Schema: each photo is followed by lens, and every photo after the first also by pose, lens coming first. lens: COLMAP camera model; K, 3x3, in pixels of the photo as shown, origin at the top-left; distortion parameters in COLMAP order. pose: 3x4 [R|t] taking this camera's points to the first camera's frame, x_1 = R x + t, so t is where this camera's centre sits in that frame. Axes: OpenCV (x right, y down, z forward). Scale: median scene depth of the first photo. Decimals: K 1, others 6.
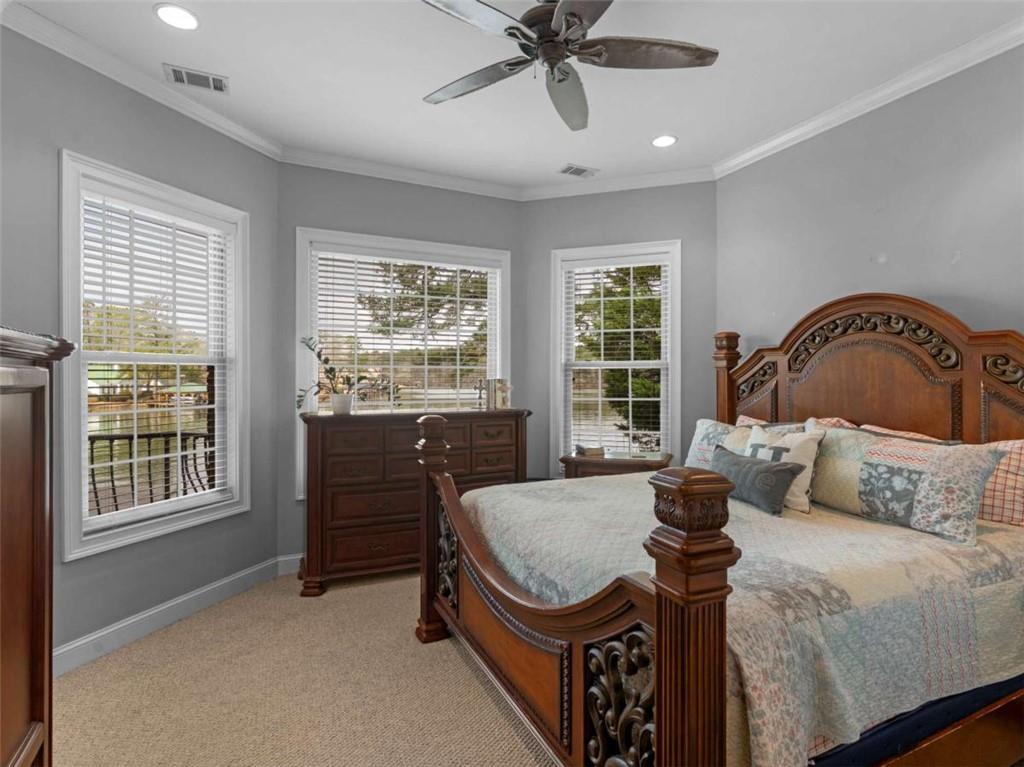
lens RADIAL K [[522.8, 0, 505.4], [0, 522.8, 379.6], [0, 0, 1]] dist [-0.002160, 0.001155]
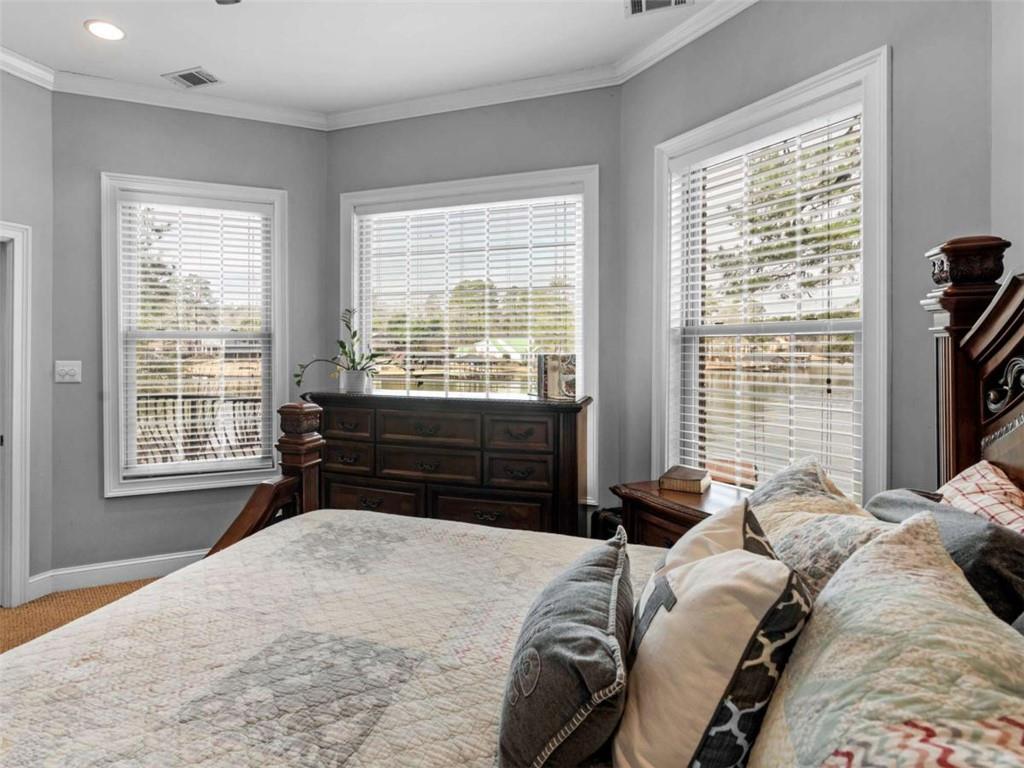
lens RADIAL K [[522.8, 0, 519.1], [0, 522.8, 349.6], [0, 0, 1]] dist [-0.002160, 0.001155]
pose [[0.697698, 0.003651, -0.716383, 0.490189], [-0.003532, 0.999992, 0.001656, -0.009265], [0.716384, 0.001375, 0.697705, 0.535383]]
